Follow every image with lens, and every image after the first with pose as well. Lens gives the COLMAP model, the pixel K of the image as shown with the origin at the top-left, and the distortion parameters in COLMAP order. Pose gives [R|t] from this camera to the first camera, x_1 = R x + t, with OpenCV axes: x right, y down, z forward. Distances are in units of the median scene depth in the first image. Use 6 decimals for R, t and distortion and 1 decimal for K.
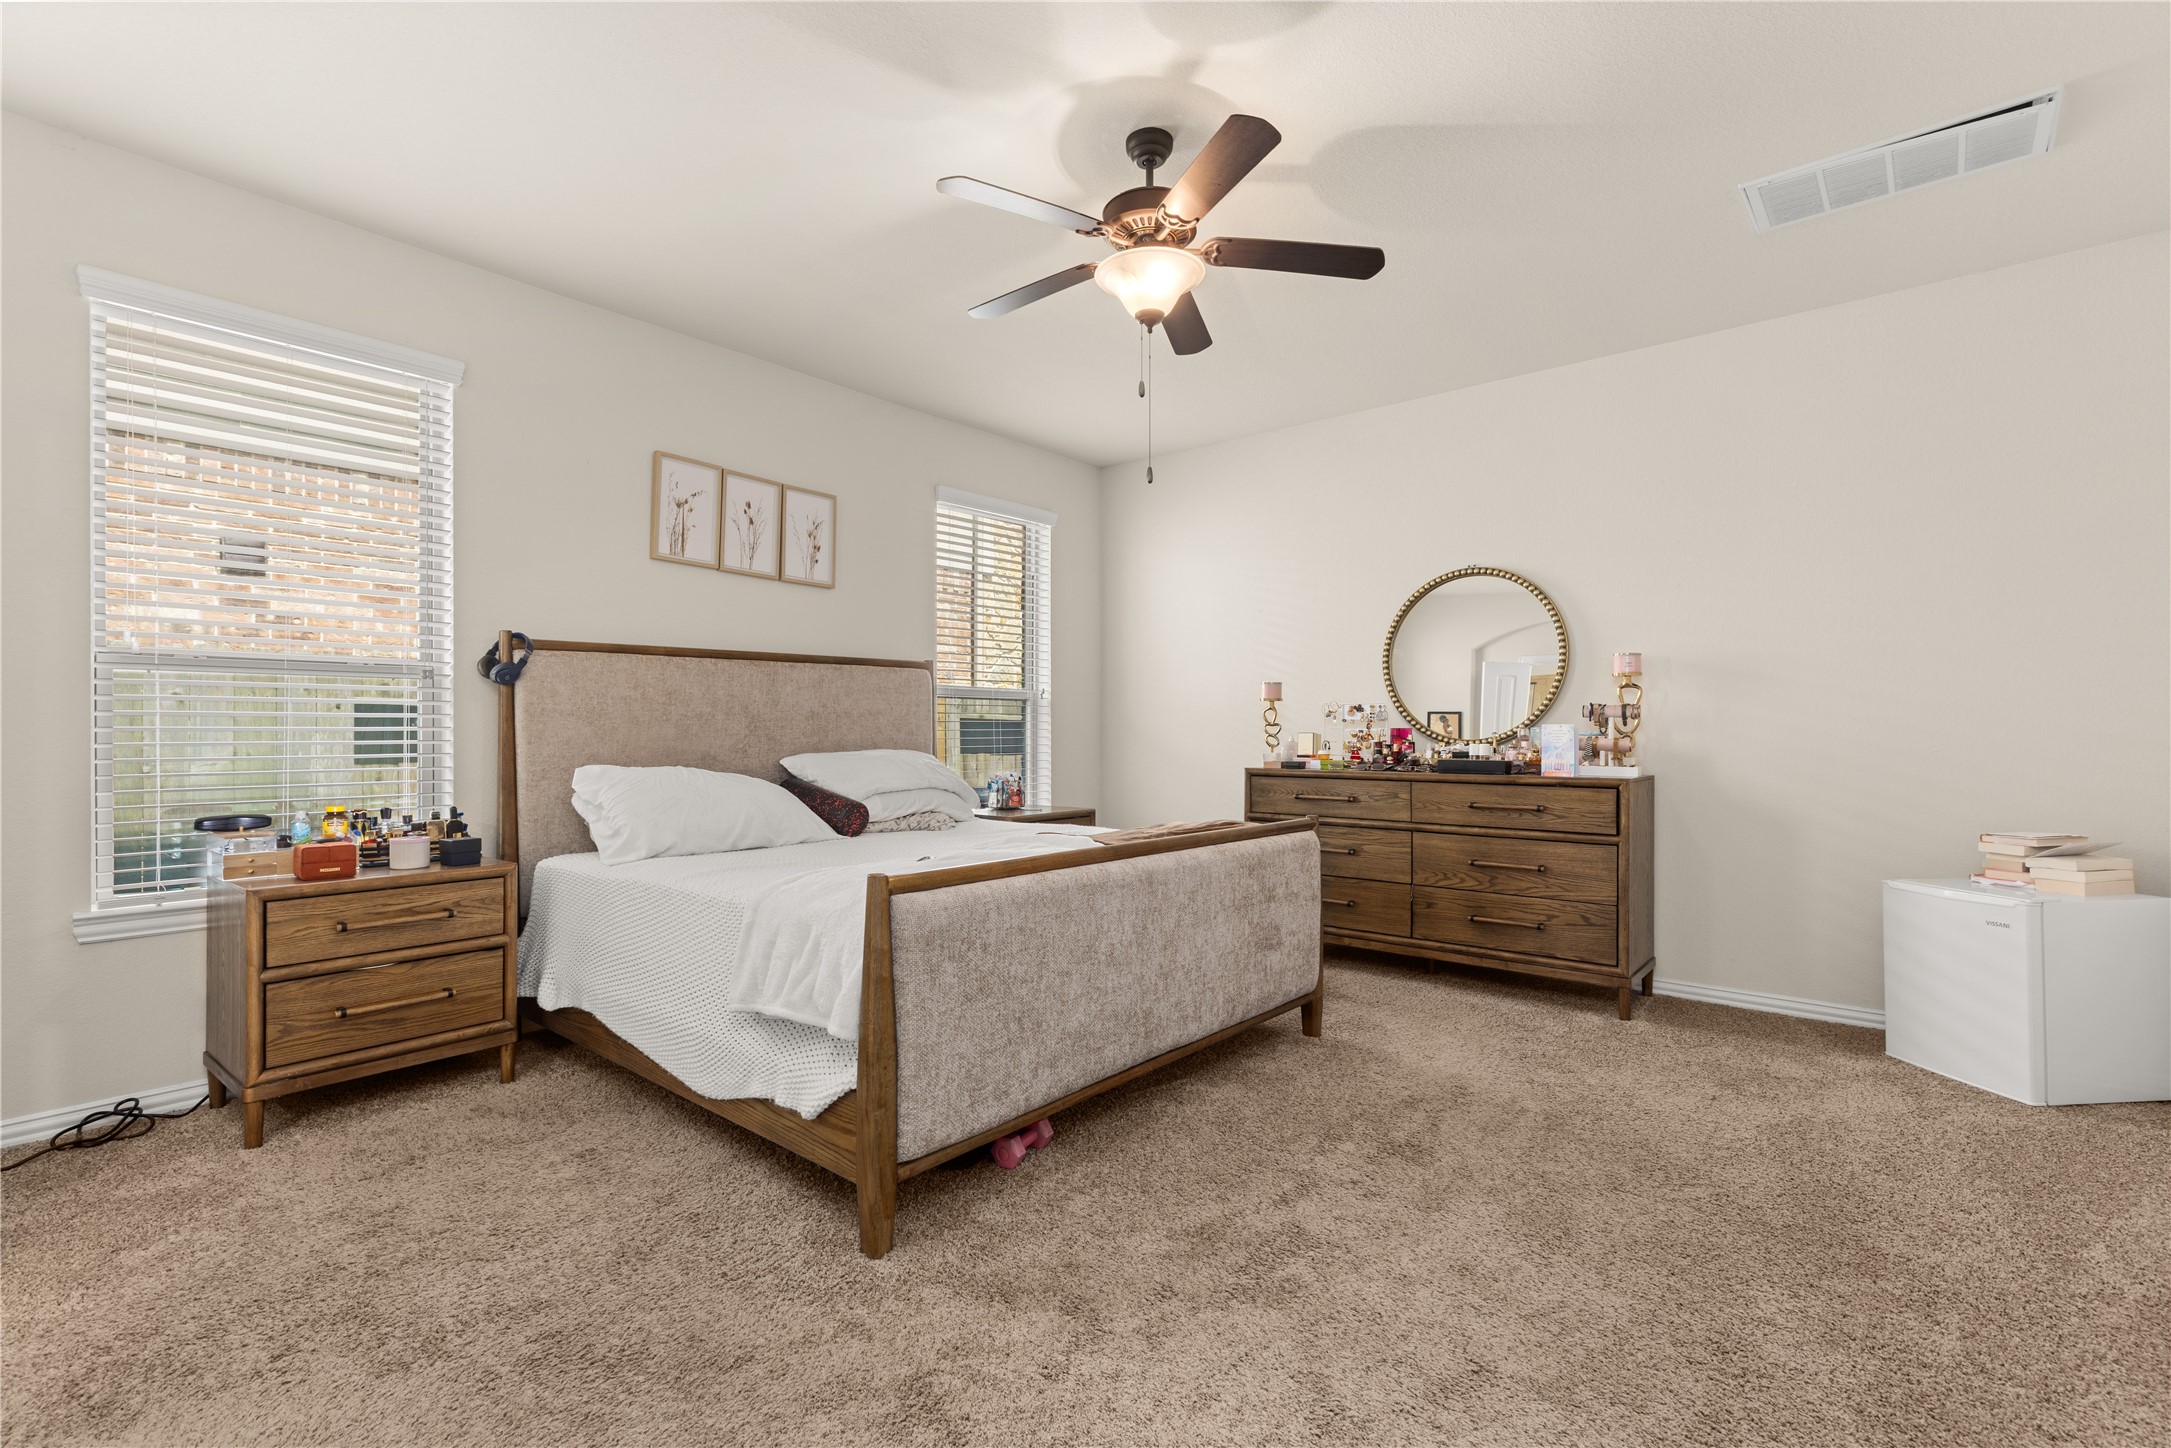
lens RADIAL K [[987.6, 0, 1085.3], [0, 987.6, 725.9], [0, 0, 1]] dist [0.007714, -0.000761]
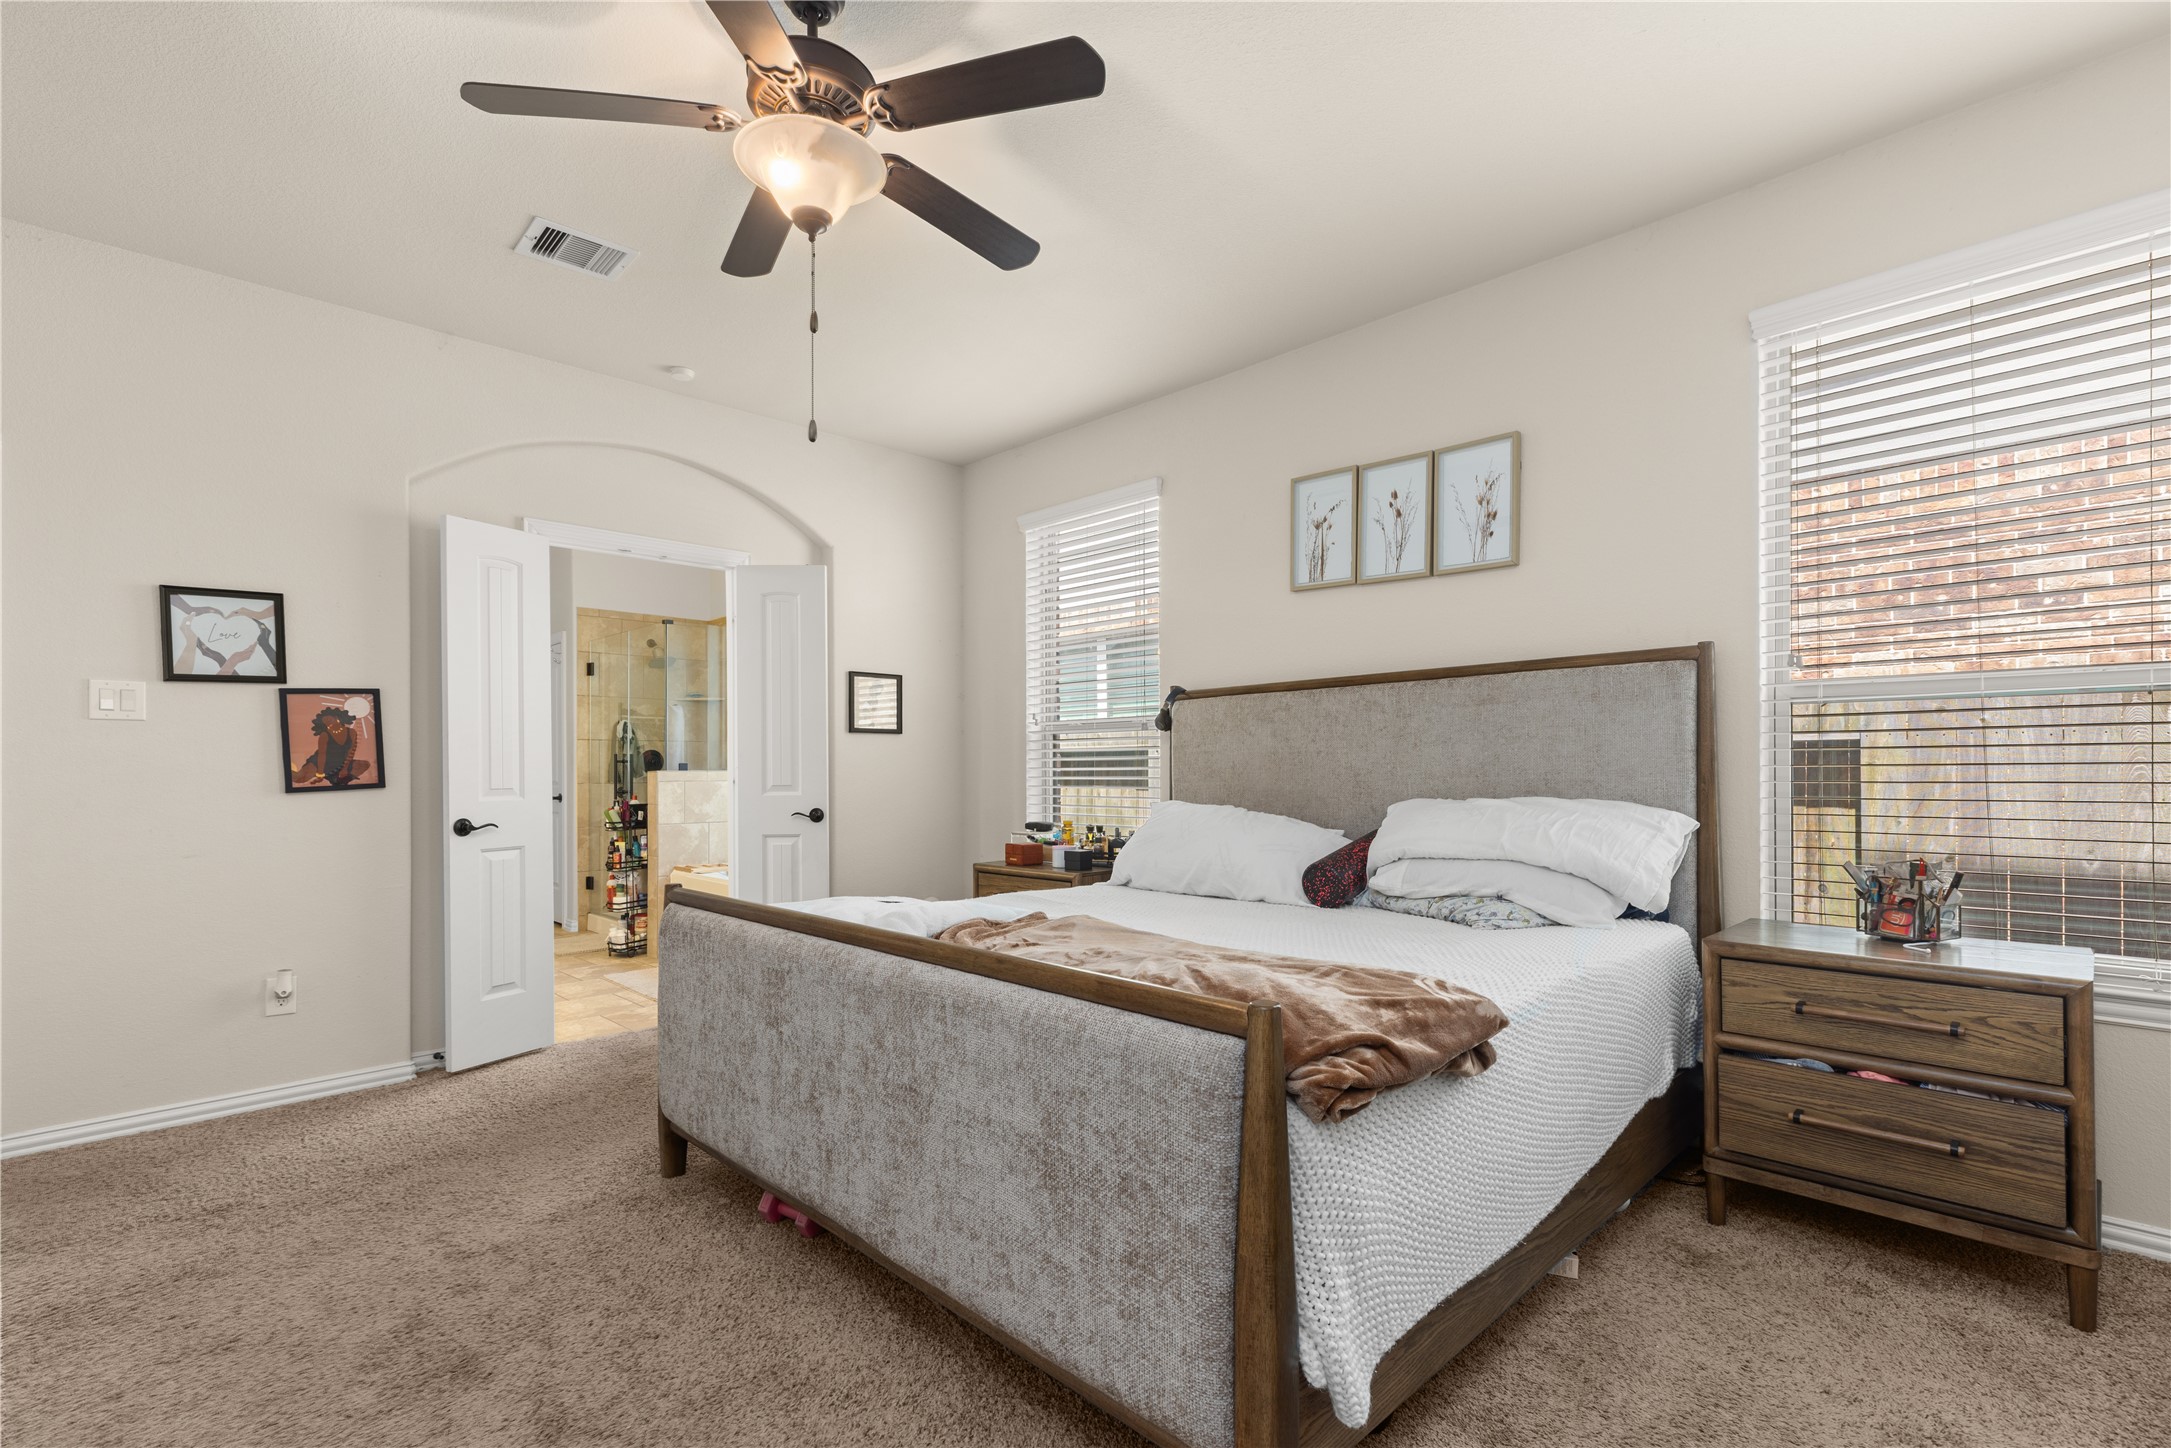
lens RADIAL K [[987.6, 0, 1086.3], [0, 987.6, 762.7], [0, 0, 1]] dist [0.007714, -0.000761]
pose [[-0.100285, -0.002114, -0.994957, 0.504945], [0.010042, 0.999945, -0.003137, 0.000079], [0.994908, -0.010306, -0.100258, 0.821824]]
